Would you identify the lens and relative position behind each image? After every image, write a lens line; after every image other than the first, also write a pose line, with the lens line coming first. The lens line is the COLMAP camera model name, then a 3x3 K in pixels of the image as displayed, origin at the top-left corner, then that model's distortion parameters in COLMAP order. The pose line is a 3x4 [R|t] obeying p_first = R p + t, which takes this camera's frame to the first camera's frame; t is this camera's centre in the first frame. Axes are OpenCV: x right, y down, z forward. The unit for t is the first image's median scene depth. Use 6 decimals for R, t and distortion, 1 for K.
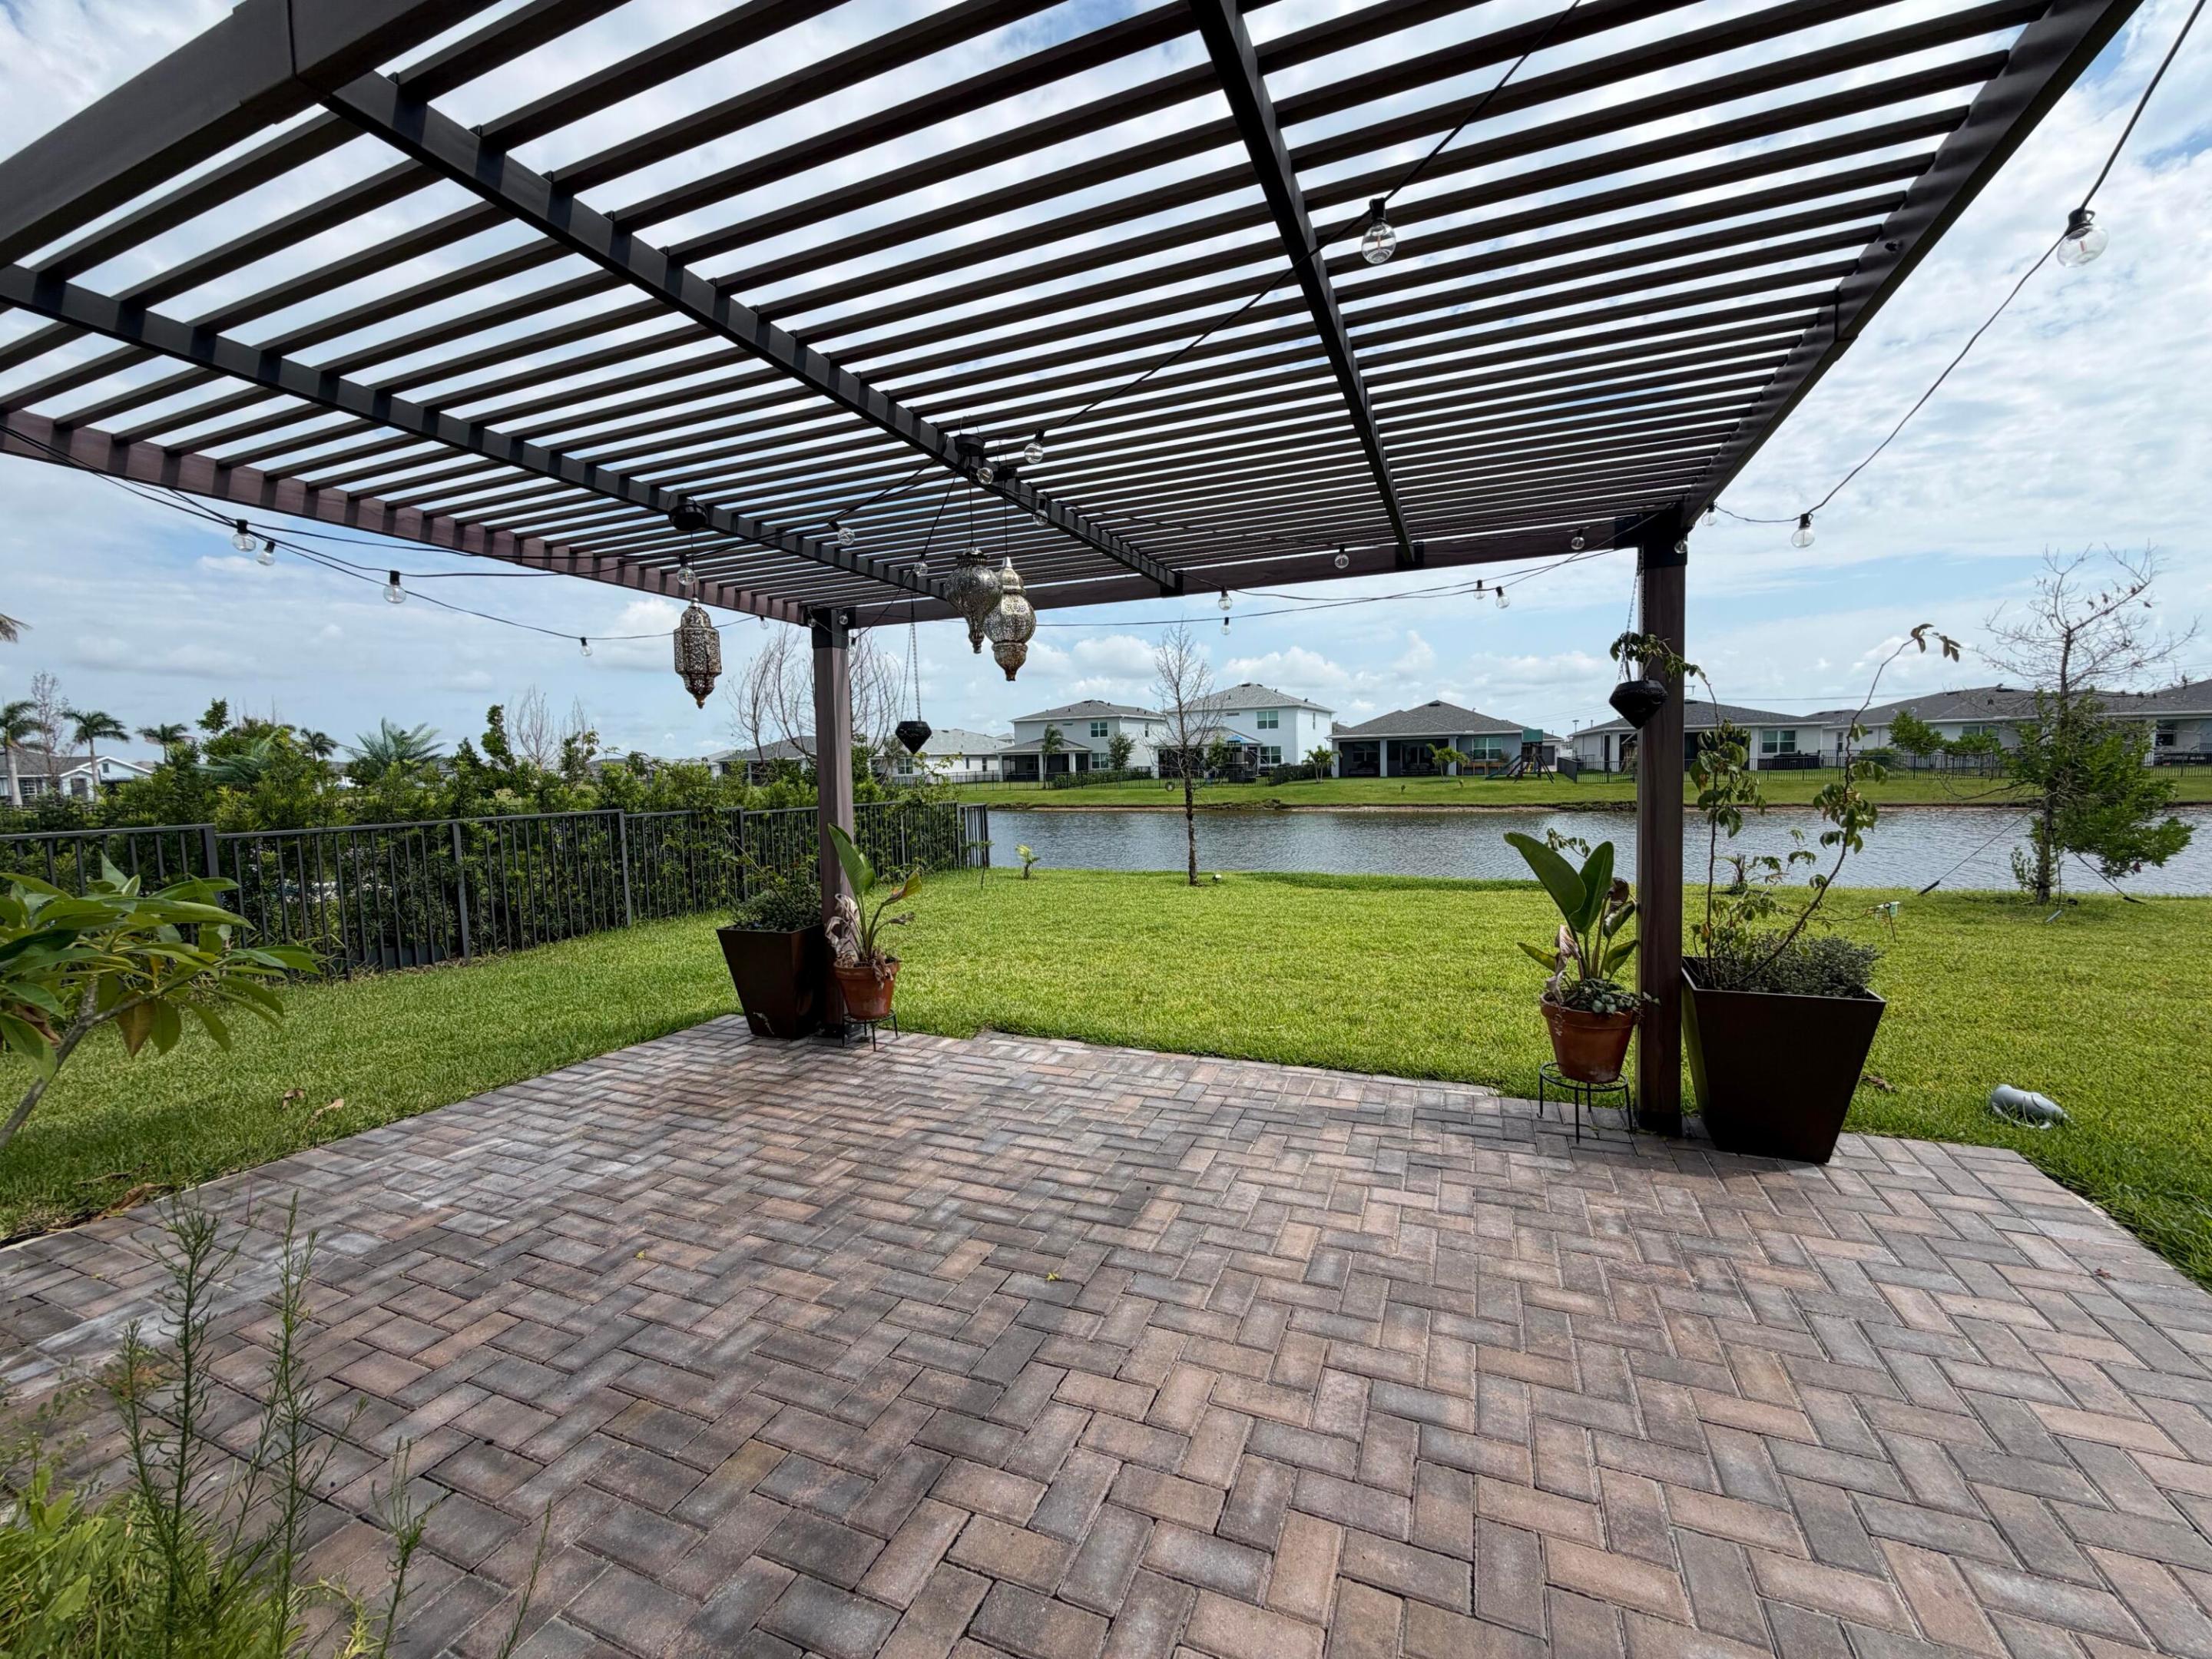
lens RADIAL K [[881.0, 0, 1104.1], [0, 881.0, 828.9], [0, 0, 1]] dist [0.000239, -0.000130]
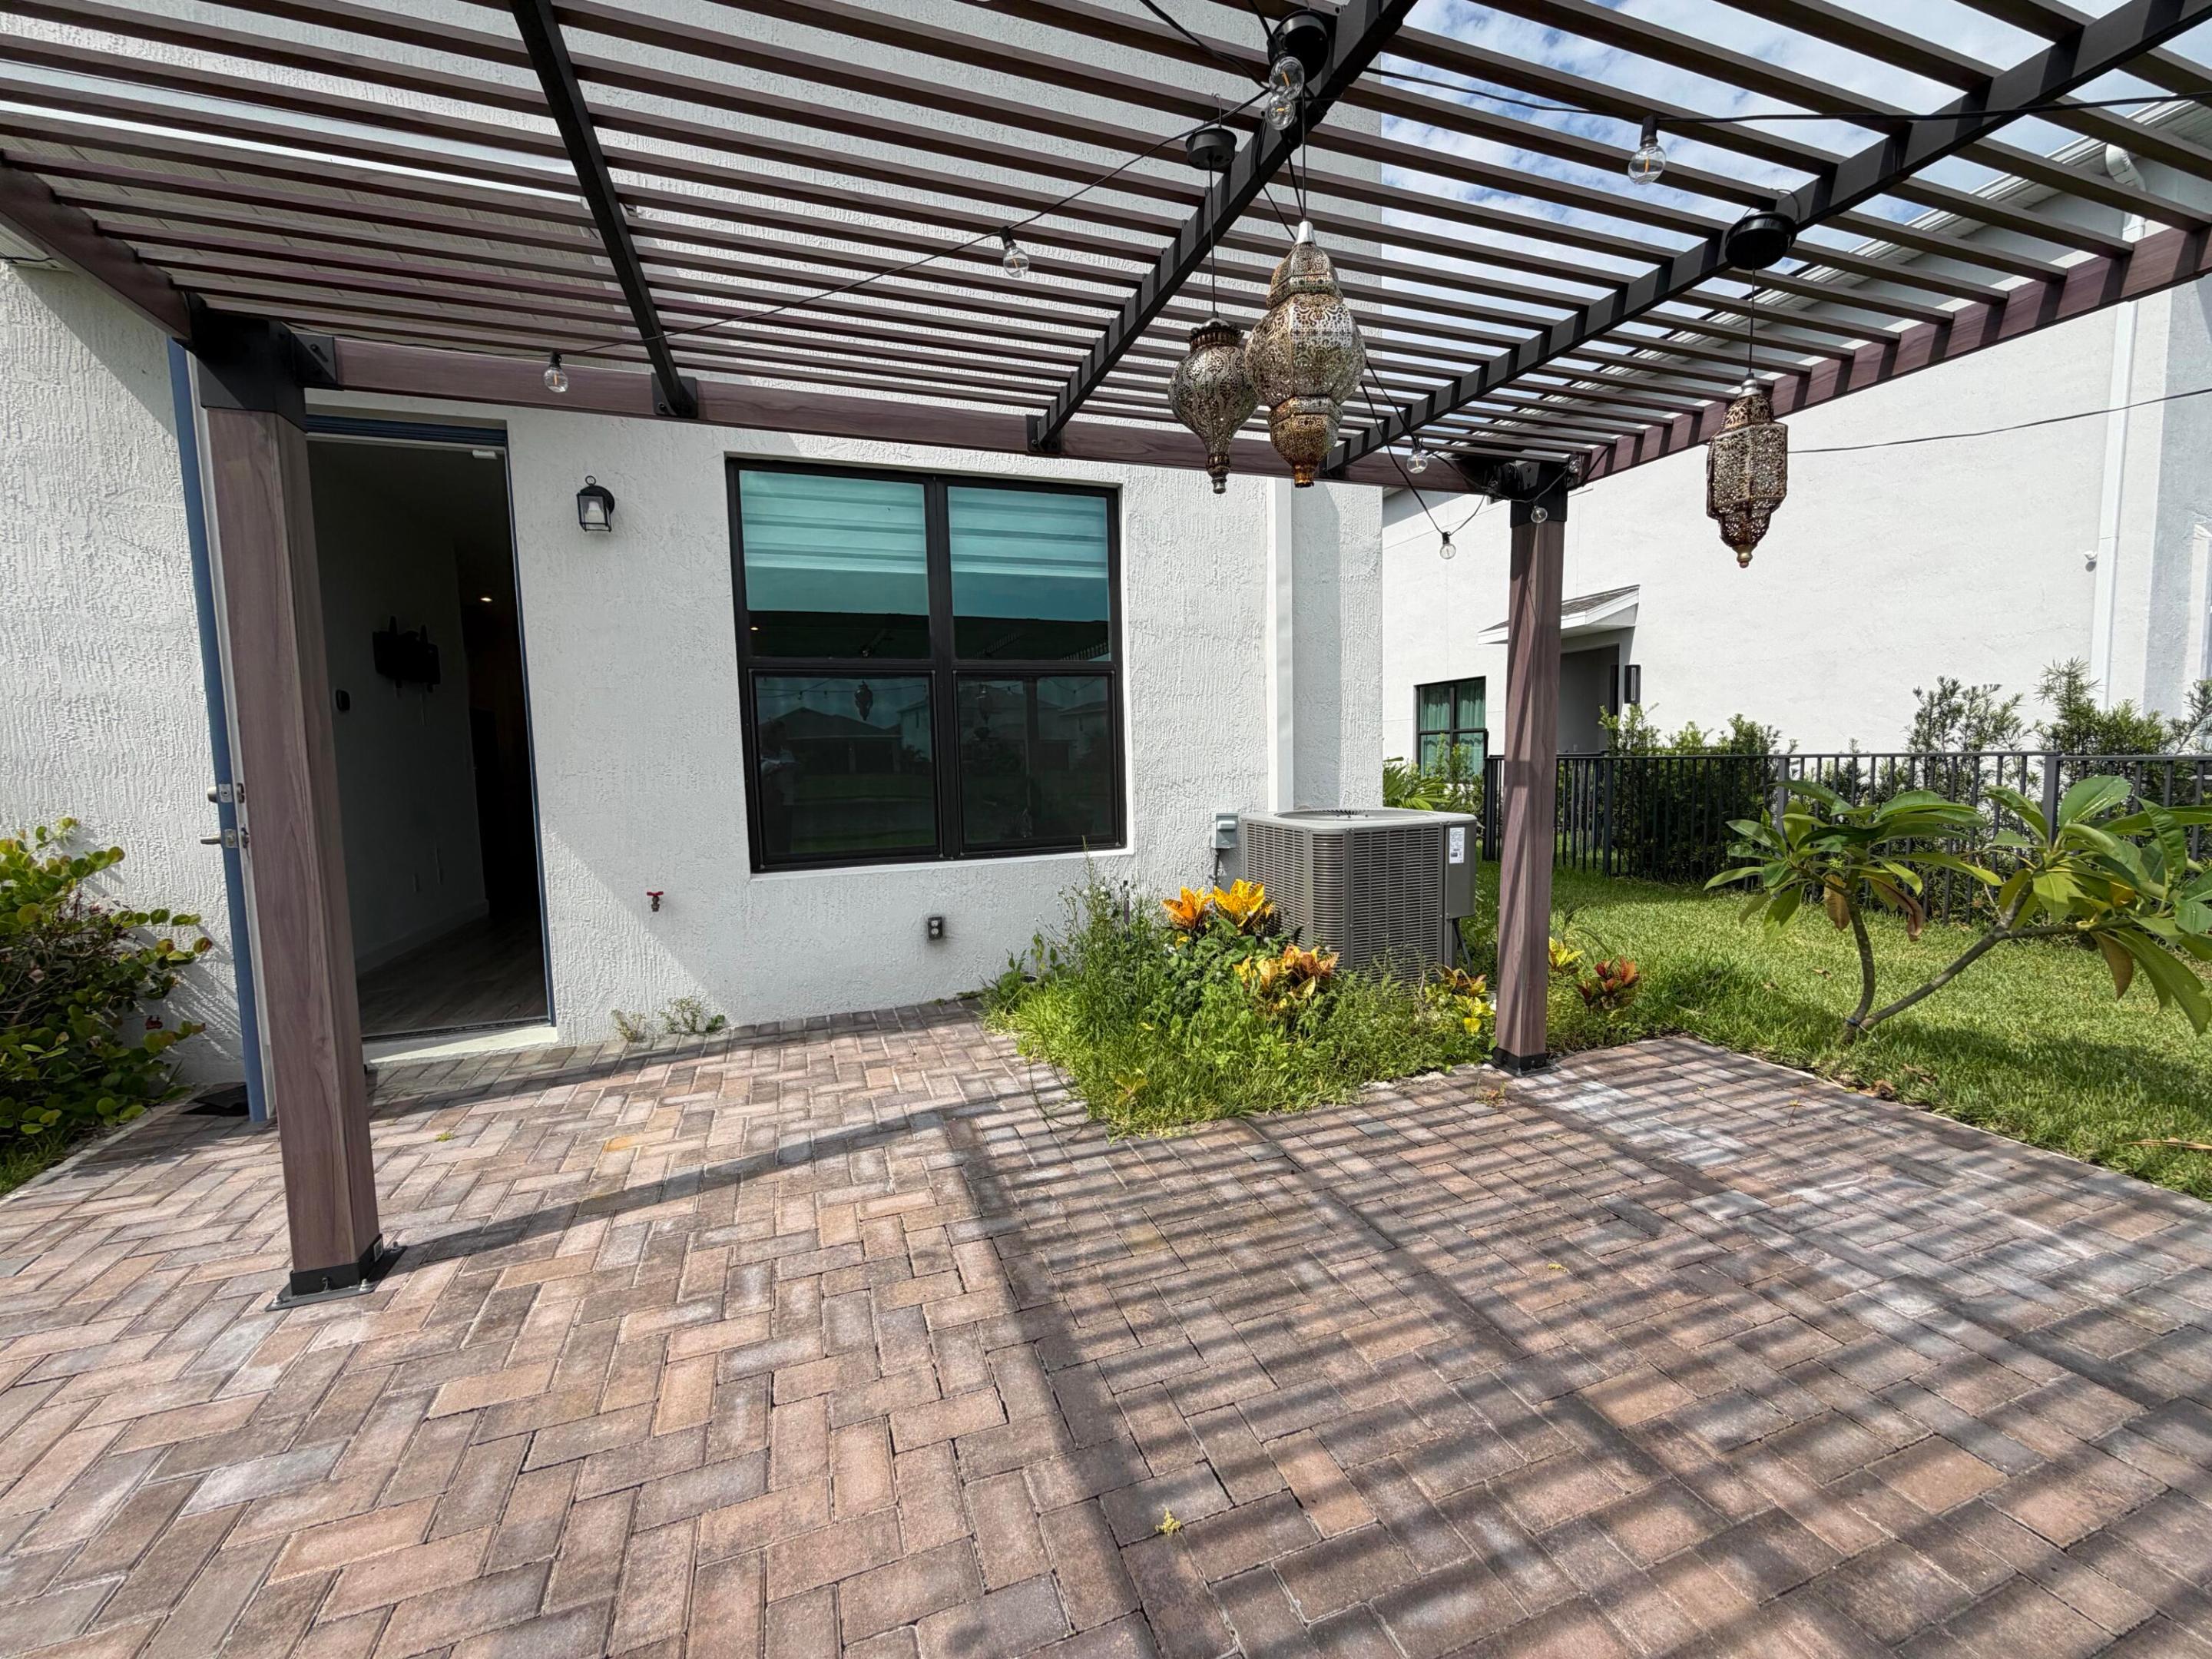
lens RADIAL K [[881.0, 0, 1099.3], [0, 881.0, 825.8], [0, 0, 1]] dist [0.000239, -0.000130]
pose [[-0.744045, 0.092420, -0.661707, 0.243636], [-0.004475, 0.989675, 0.143258, -0.038530], [0.668114, 0.109552, -0.735949, 0.990509]]
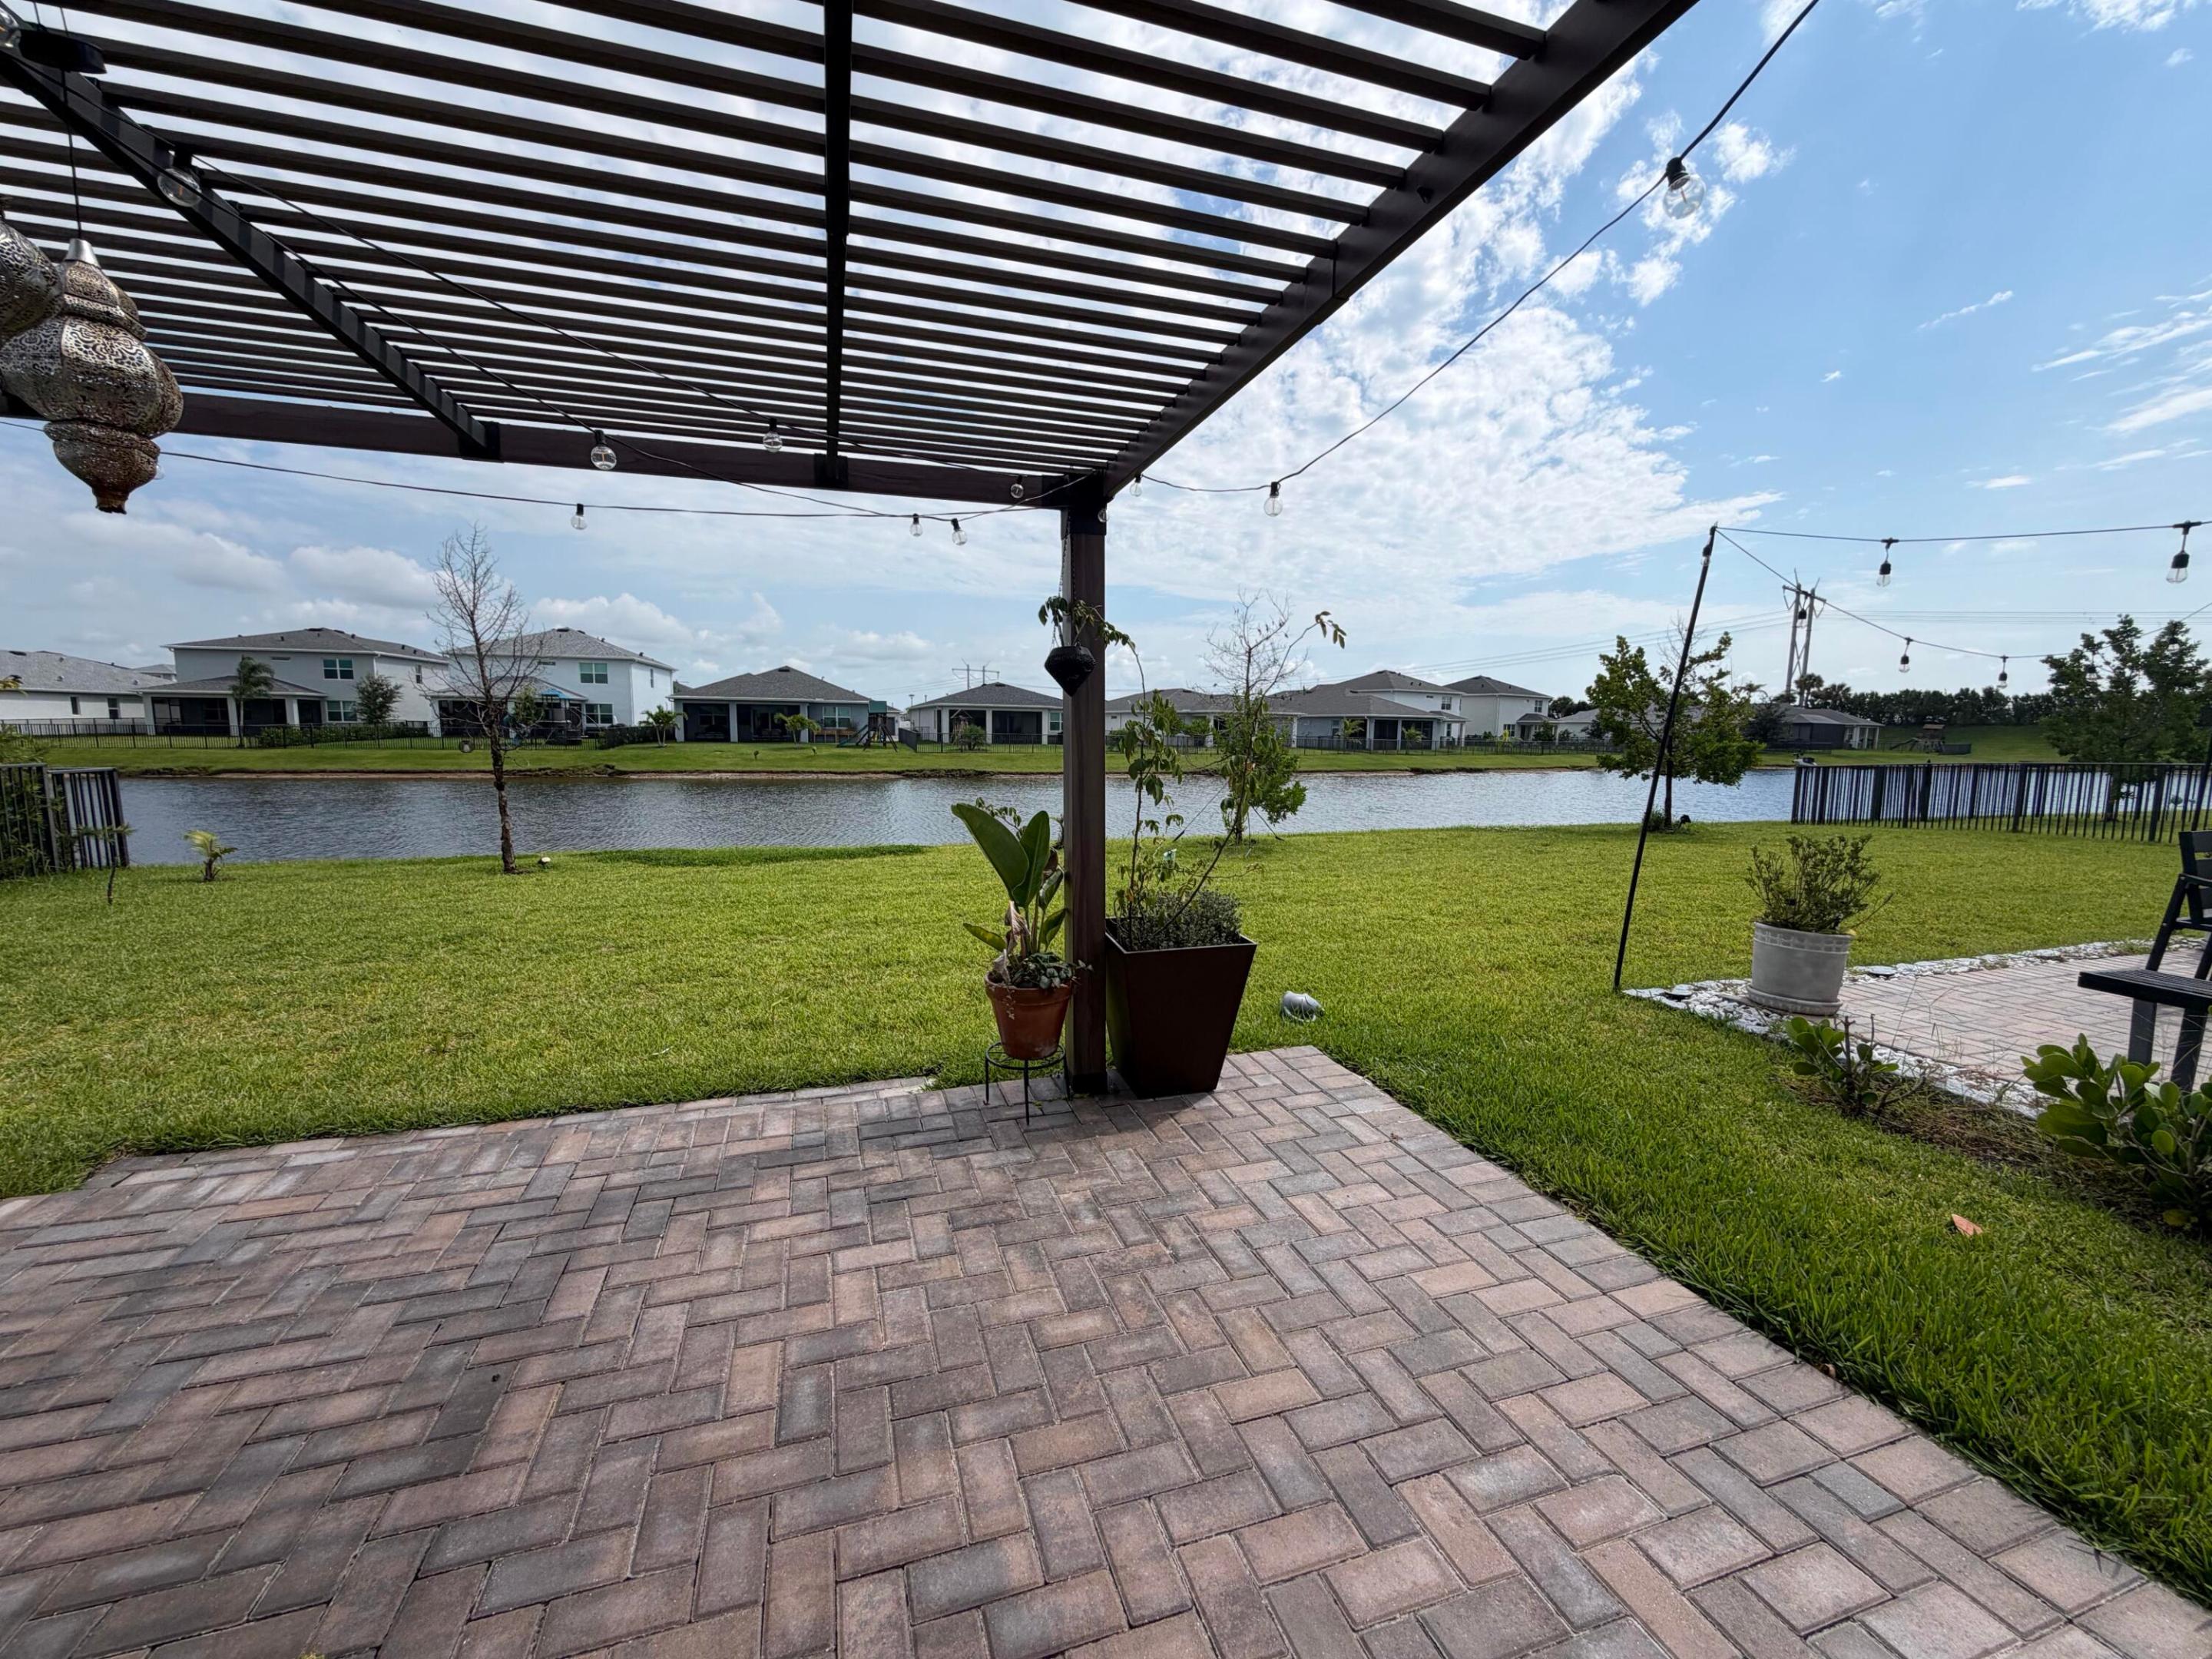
lens RADIAL K [[881.0, 0, 1101.8], [0, 881.0, 832.3], [0, 0, 1]] dist [0.000239, -0.000130]
pose [[0.762392, -0.041518, 0.645782, -0.009333], [0.014648, 0.998791, 0.046921, -0.006660], [-0.646950, -0.026312, 0.762078, 0.217157]]
